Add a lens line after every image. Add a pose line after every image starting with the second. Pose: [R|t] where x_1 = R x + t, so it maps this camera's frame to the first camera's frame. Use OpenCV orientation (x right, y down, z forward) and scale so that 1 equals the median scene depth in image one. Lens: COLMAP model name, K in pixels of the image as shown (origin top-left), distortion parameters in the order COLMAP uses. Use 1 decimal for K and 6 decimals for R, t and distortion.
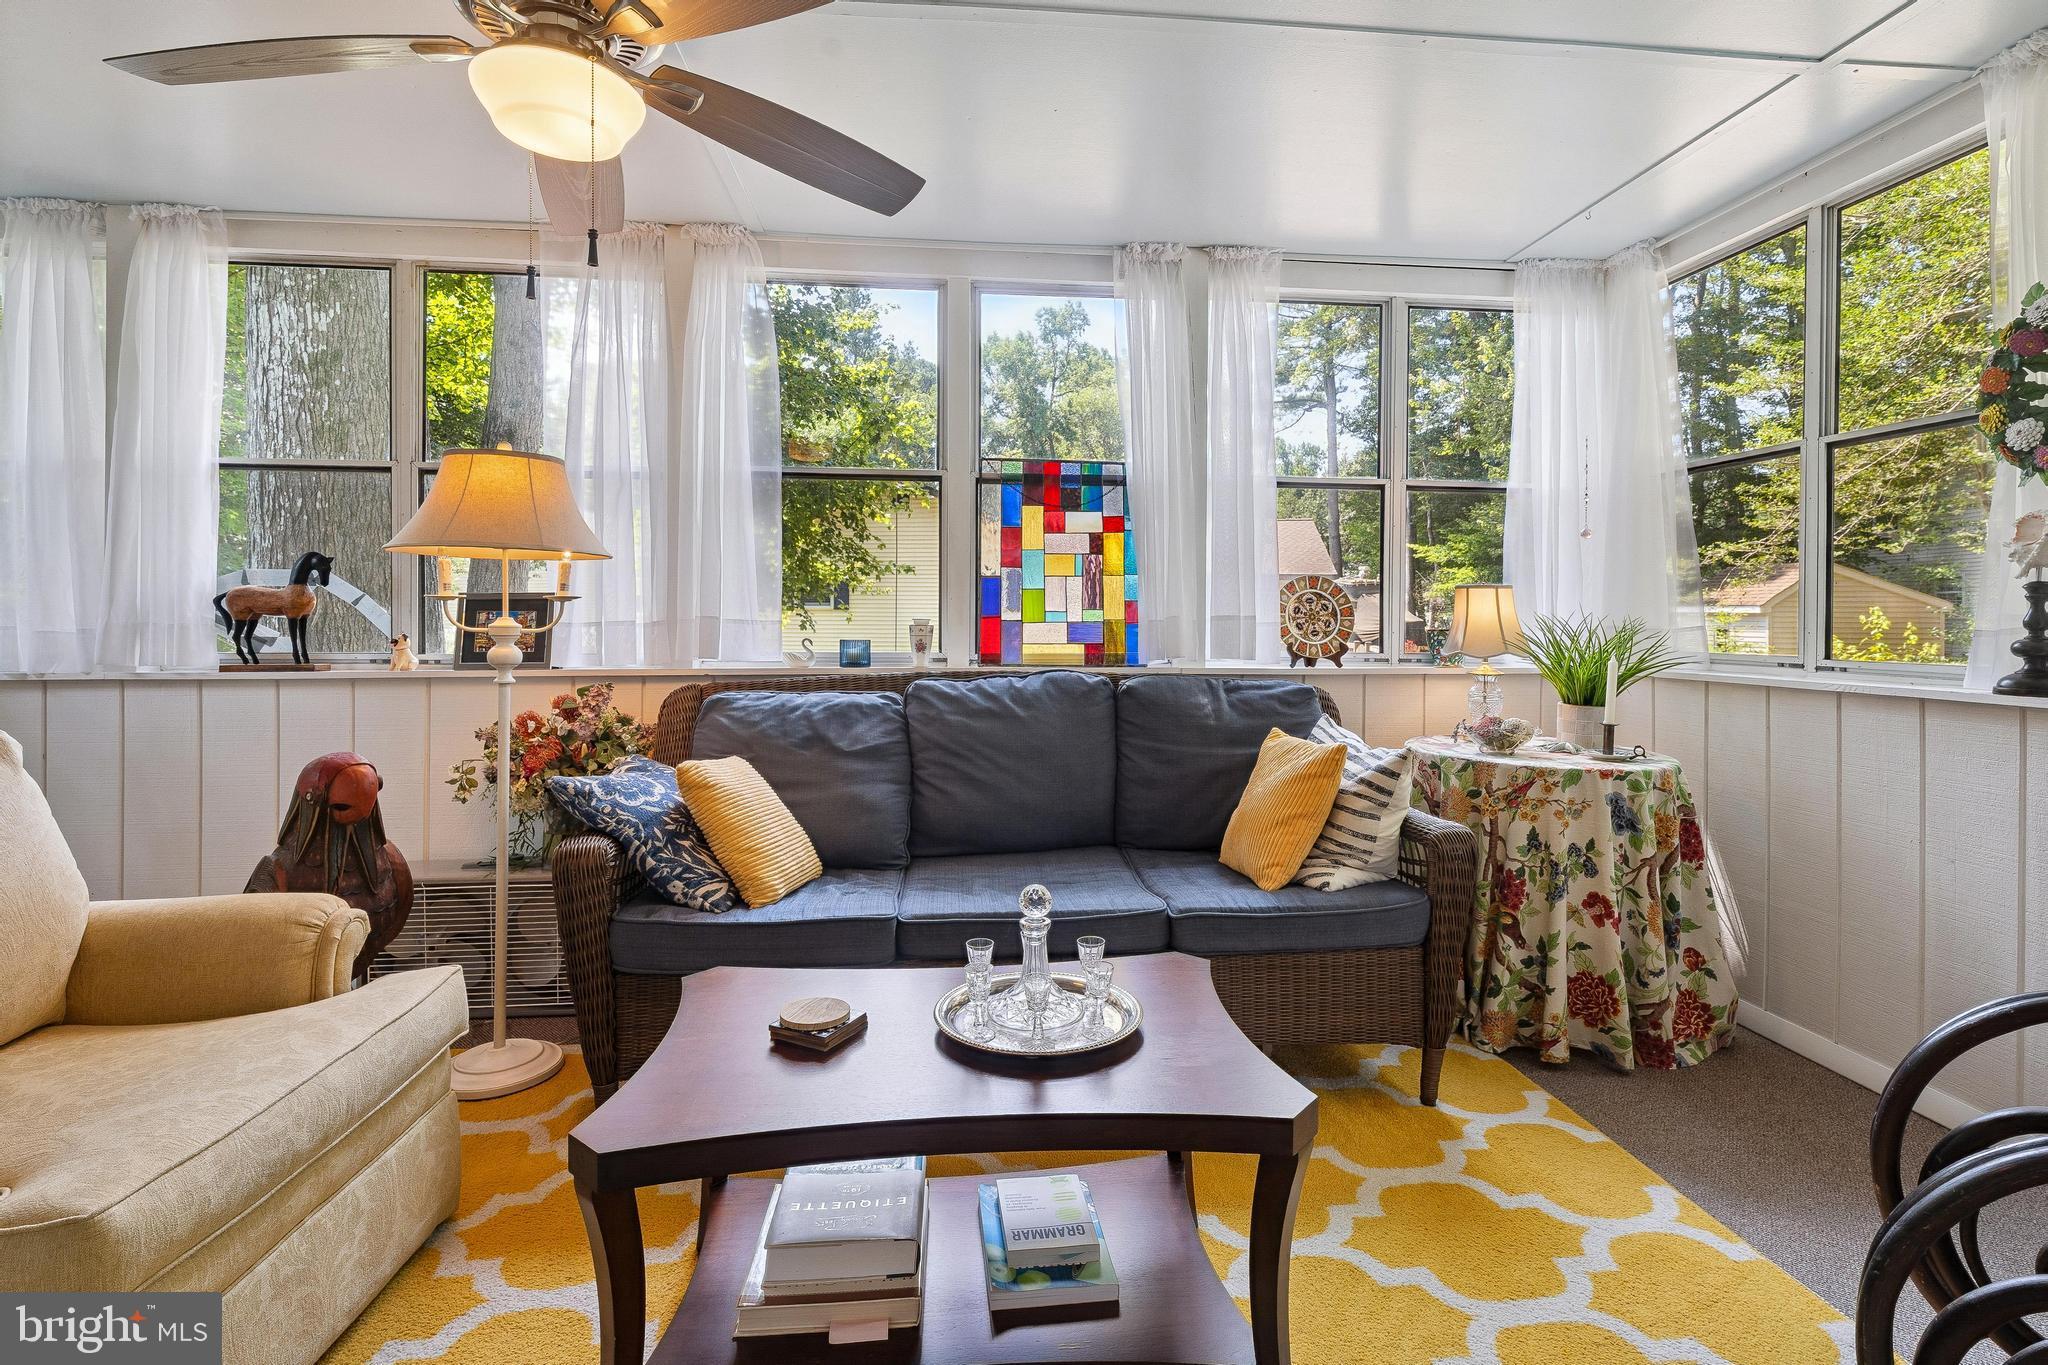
lens RADIAL K [[992.5, 0, 1024.0], [0, 992.5, 620.8], [0, 0, 1]] dist [0.001929, 0.000660]
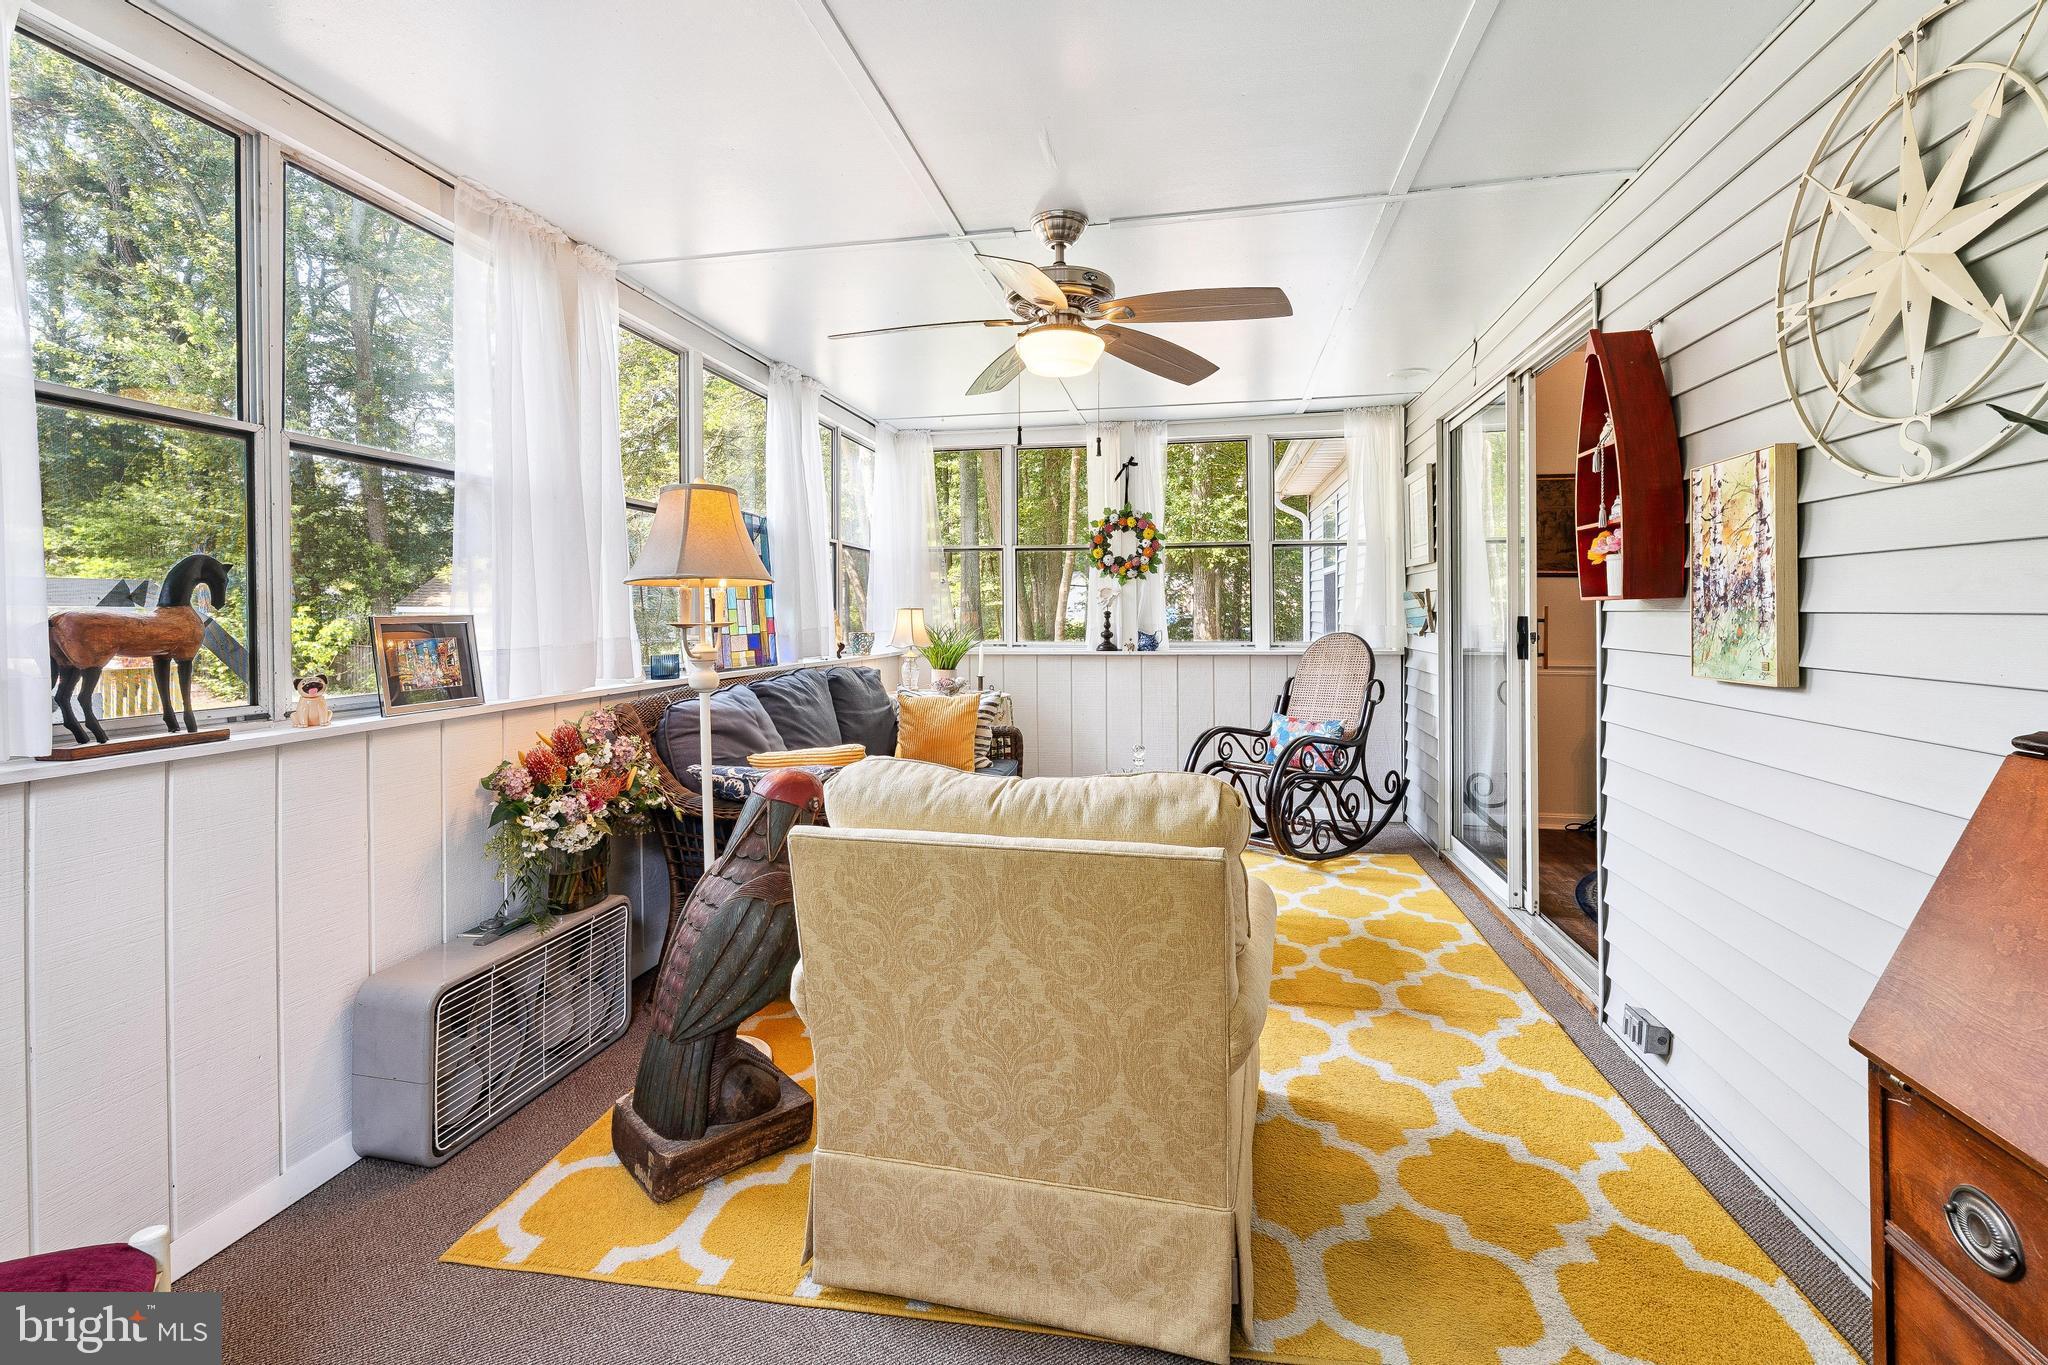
lens RADIAL K [[954.0, 0, 1026.0], [0, 954.0, 618.1], [0, 0, 1]] dist [-0.000605, 0.000195]
pose [[0.276807, -0.009360, 0.960880, -1.158210], [0.007893, 0.999941, 0.007467, -0.028490], [-0.960893, 0.005518, 0.276865, 0.318085]]
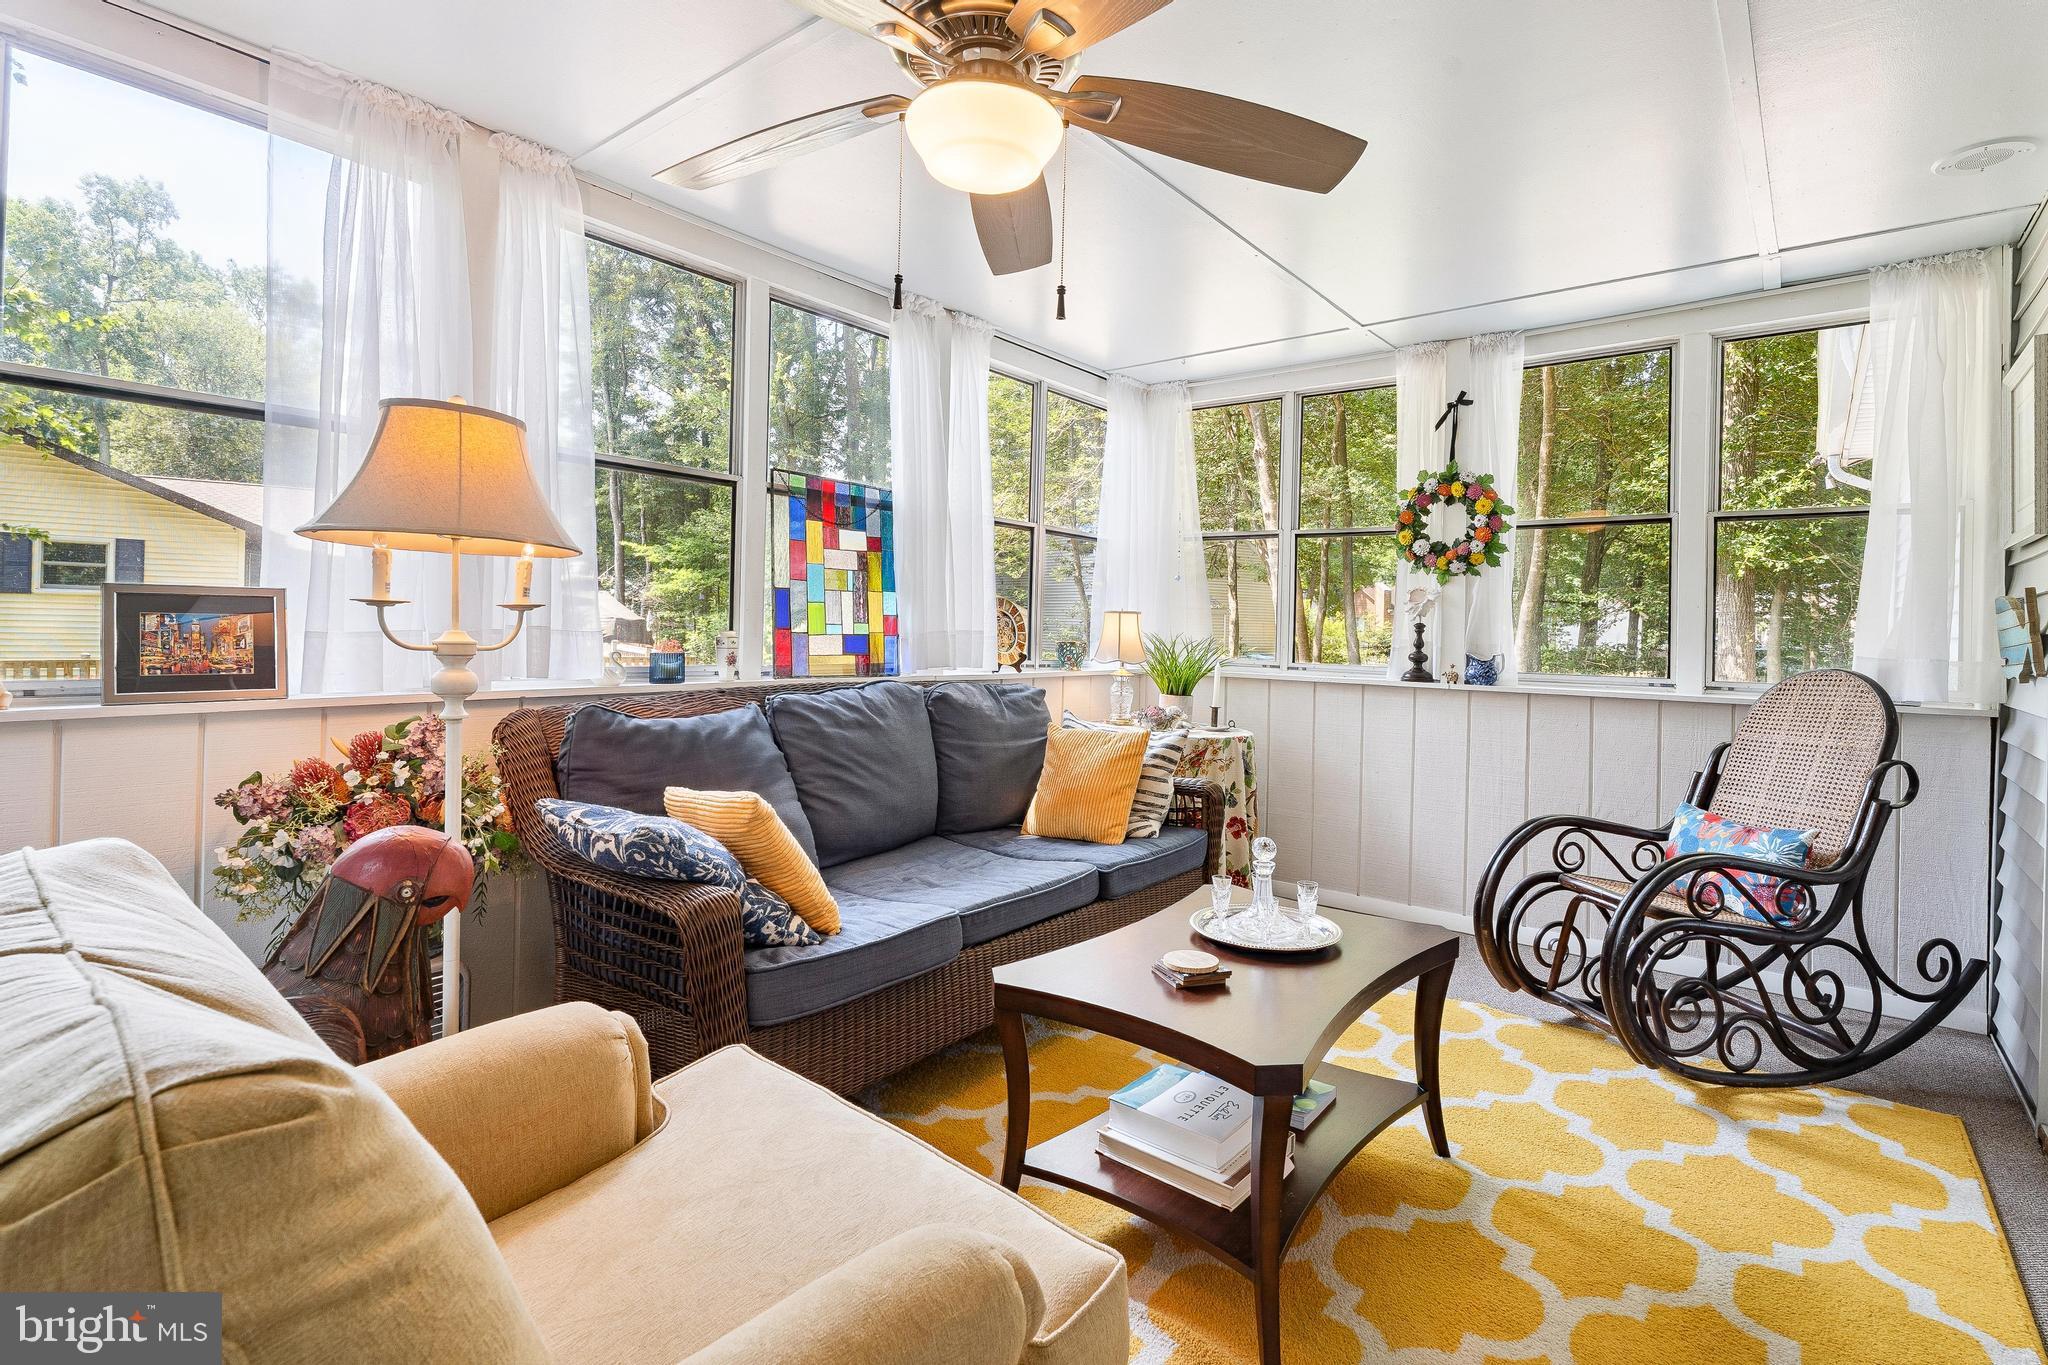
lens RADIAL K [[992.5, 0, 1019.6], [0, 992.5, 629.9], [0, 0, 1]] dist [0.002594, 0.000963]
pose [[0.697099, 0.010847, 0.716893, -0.628630], [-0.020178, 0.999786, 0.004494, -0.013014], [-0.716691, -0.017598, 0.697169, 0.143038]]
